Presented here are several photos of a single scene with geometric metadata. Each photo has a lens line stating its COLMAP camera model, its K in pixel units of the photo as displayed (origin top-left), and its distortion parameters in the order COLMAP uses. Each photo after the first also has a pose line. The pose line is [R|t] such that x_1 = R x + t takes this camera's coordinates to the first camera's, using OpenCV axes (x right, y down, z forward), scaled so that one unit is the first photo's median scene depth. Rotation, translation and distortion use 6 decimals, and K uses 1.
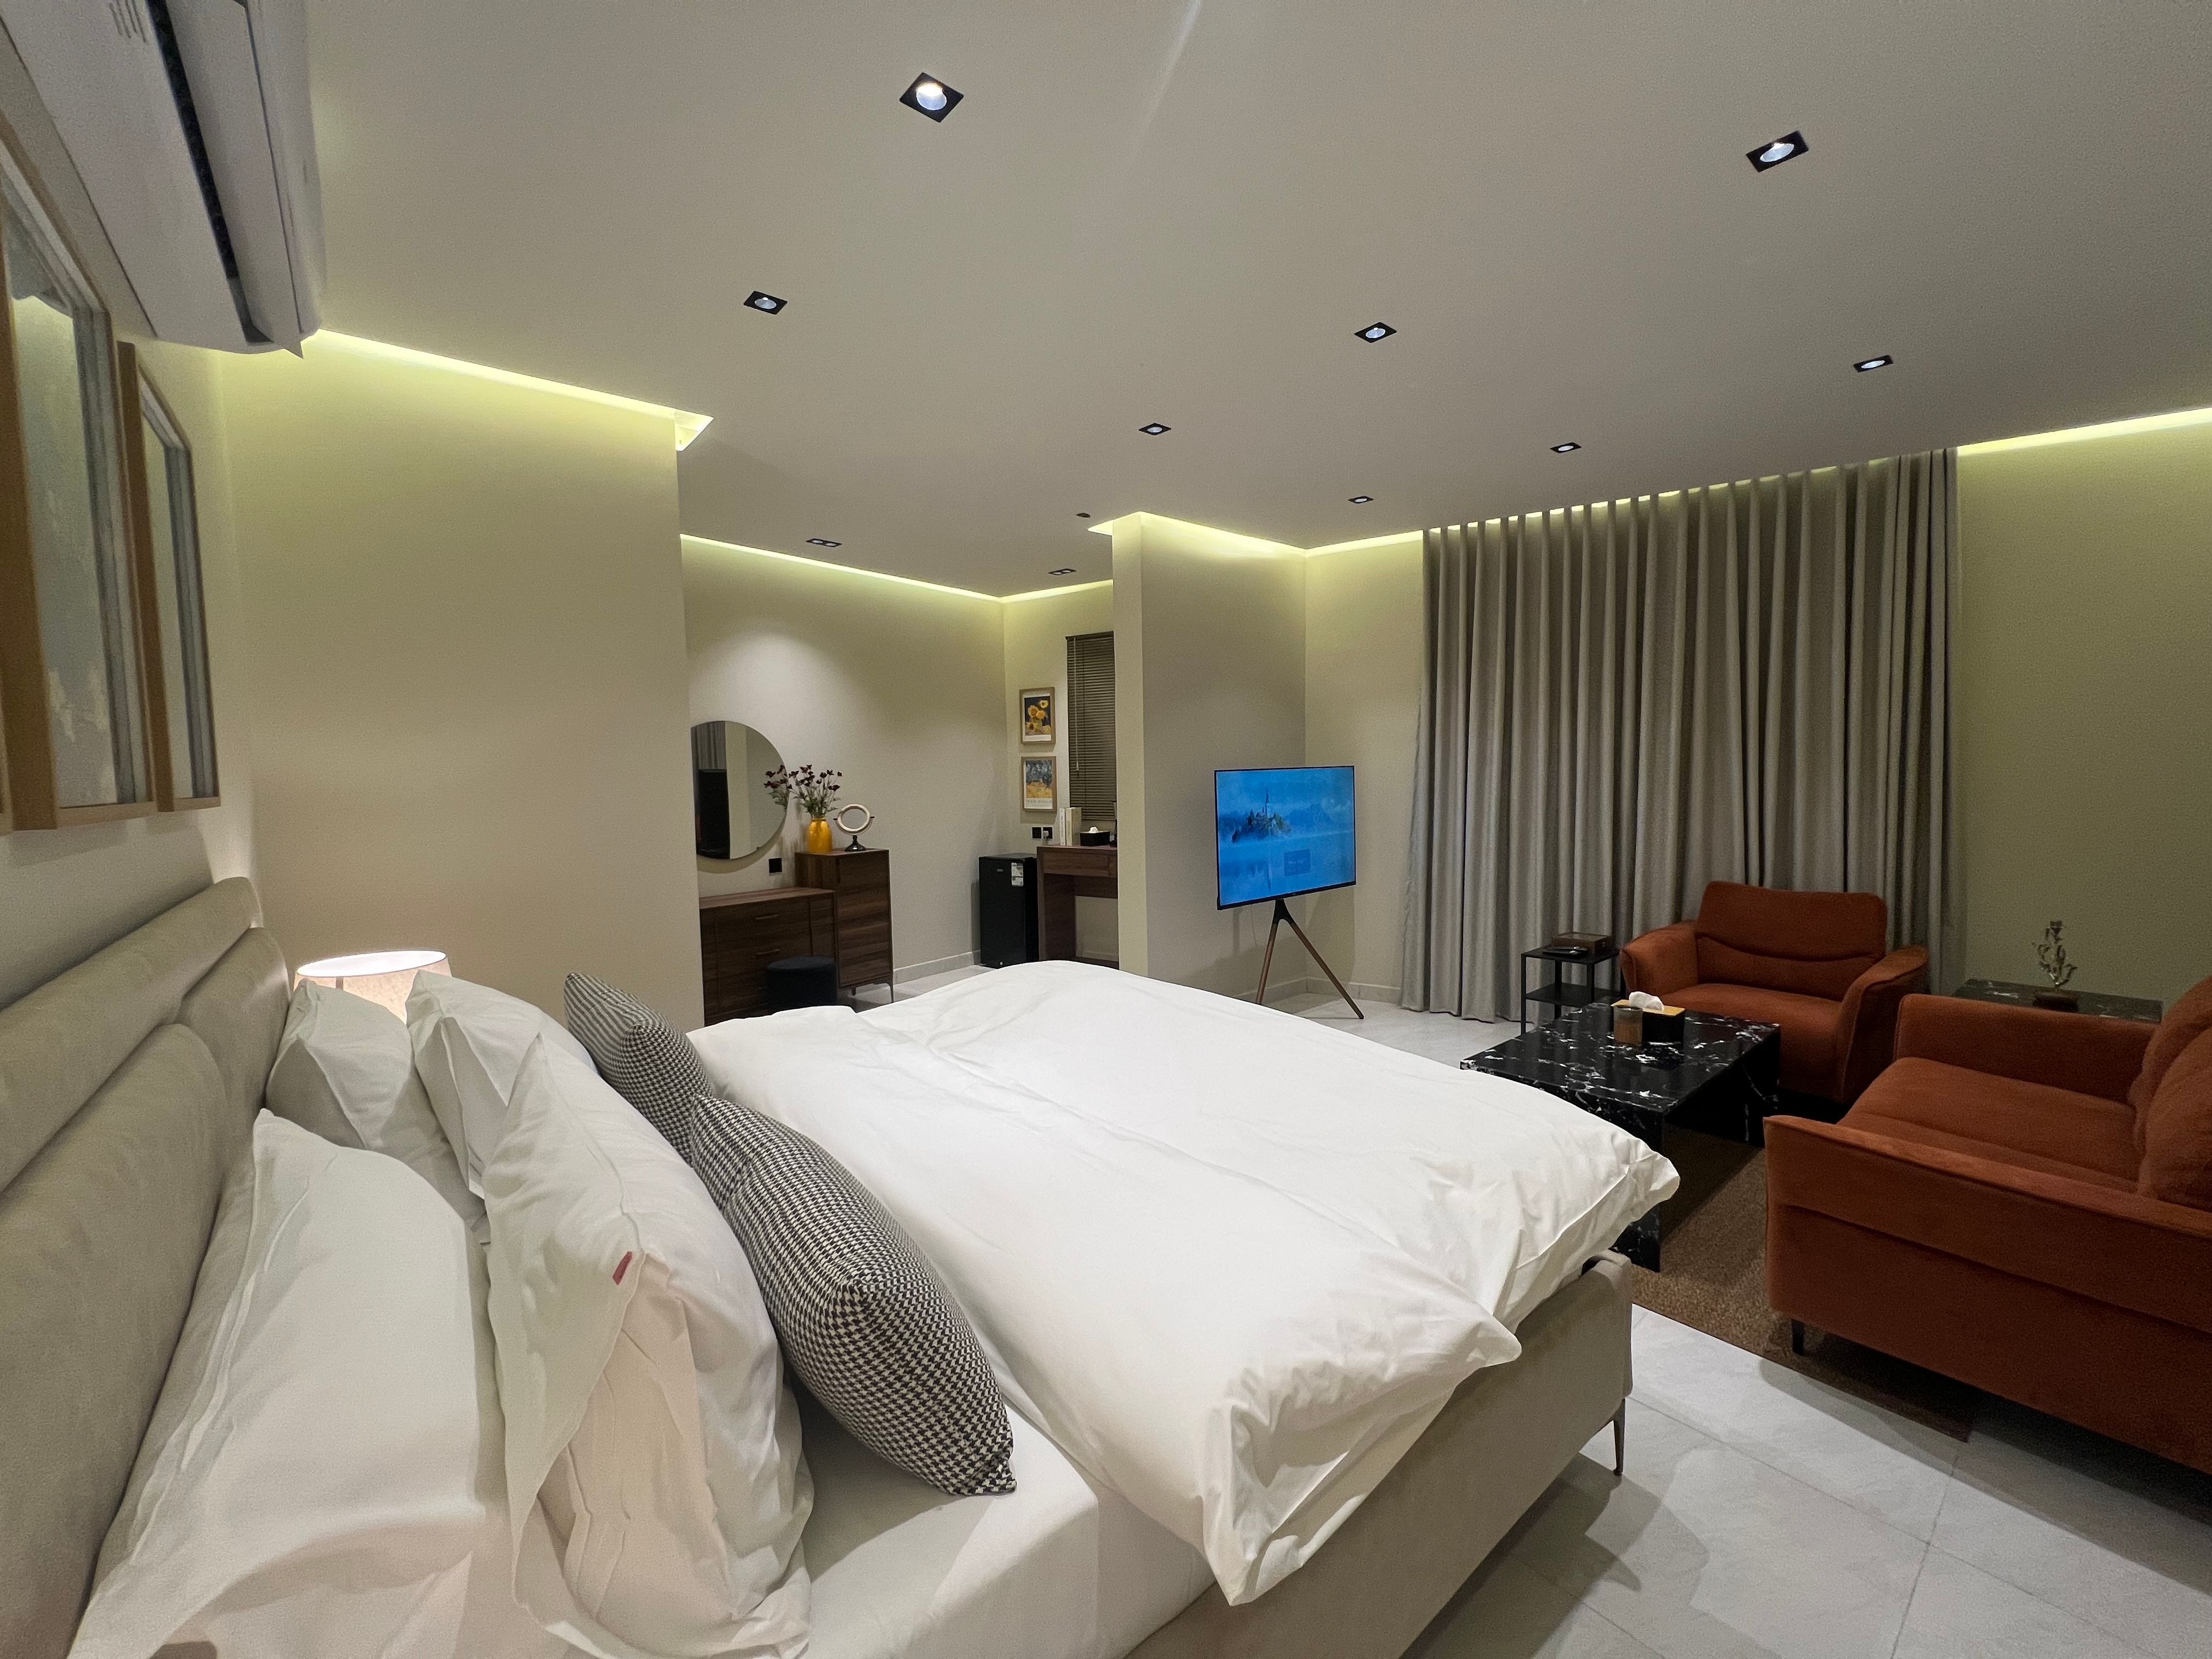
lens RADIAL K [[888.4, 0, 1106.0], [0, 888.4, 829.5], [0, 0, 1]] dist [0.001159, 0.000124]
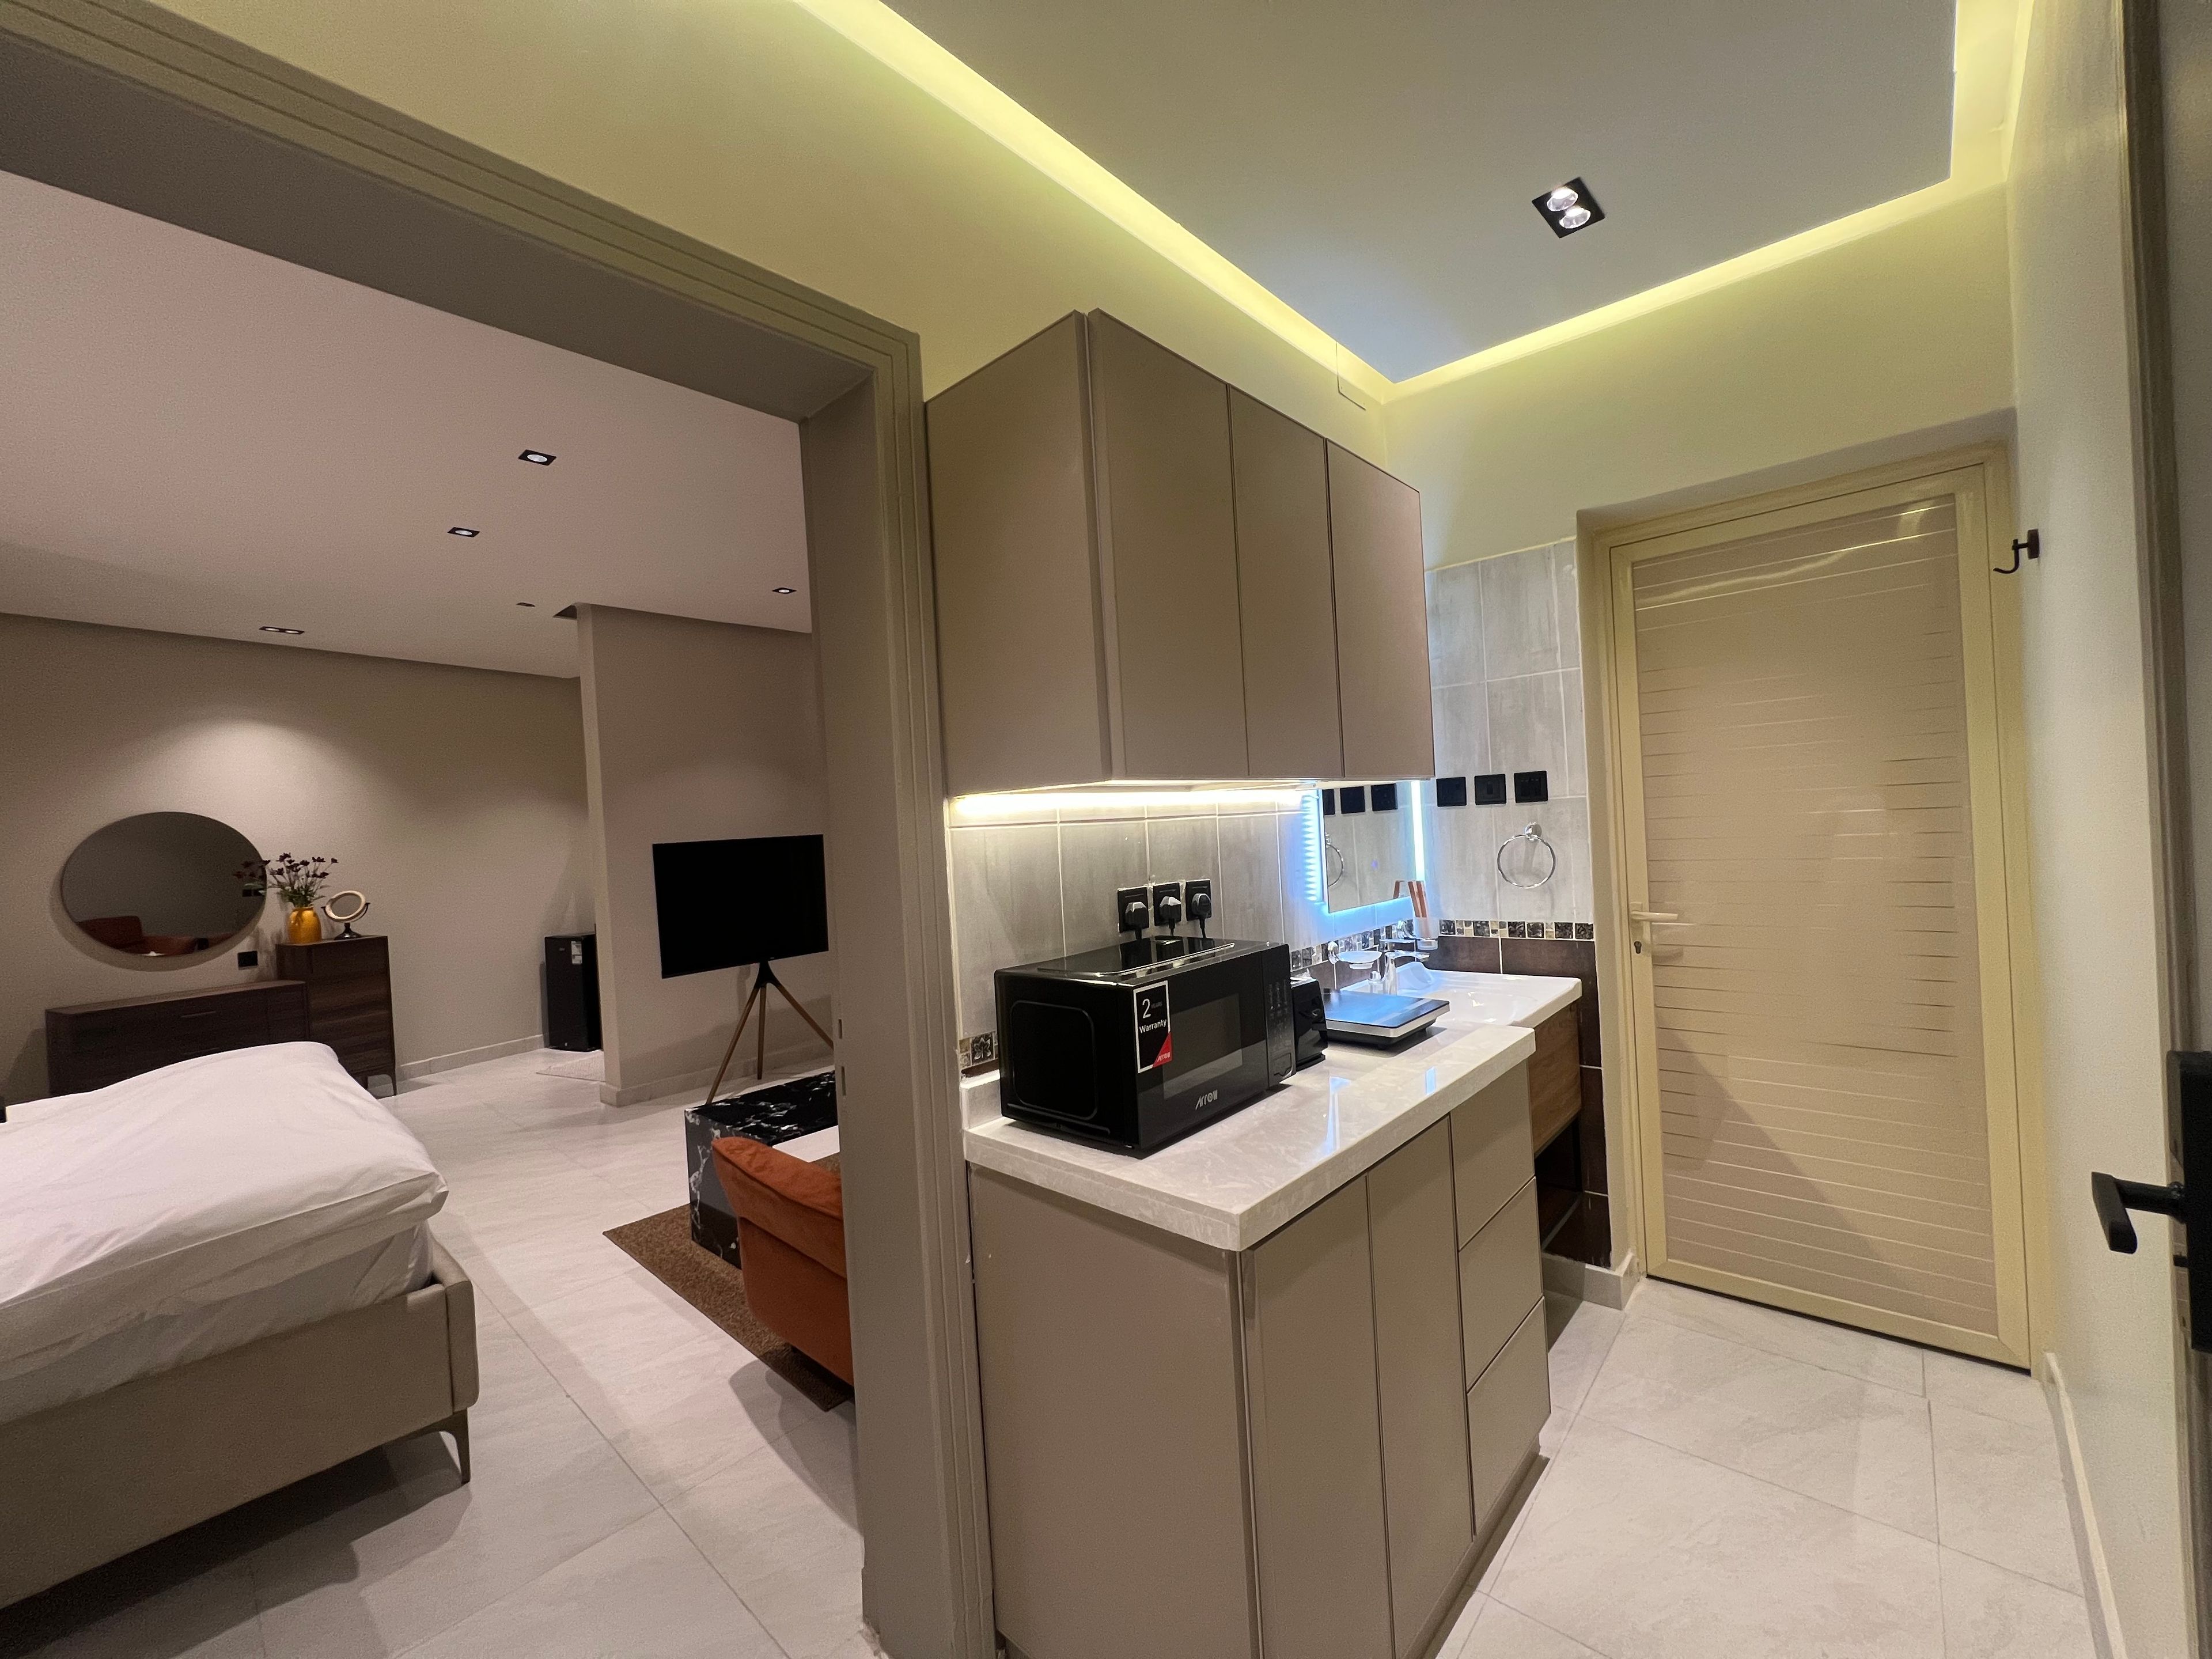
lens RADIAL K [[888.4, 0, 1106.0], [0, 888.4, 829.5], [0, 0, 1]] dist [0.001159, 0.000124]
pose [[0.989606, -0.037573, 0.138813, 0.409998], [0.047284, 0.996609, -0.067338, 0.009428], [-0.135812, 0.073201, 0.988027, -0.086188]]
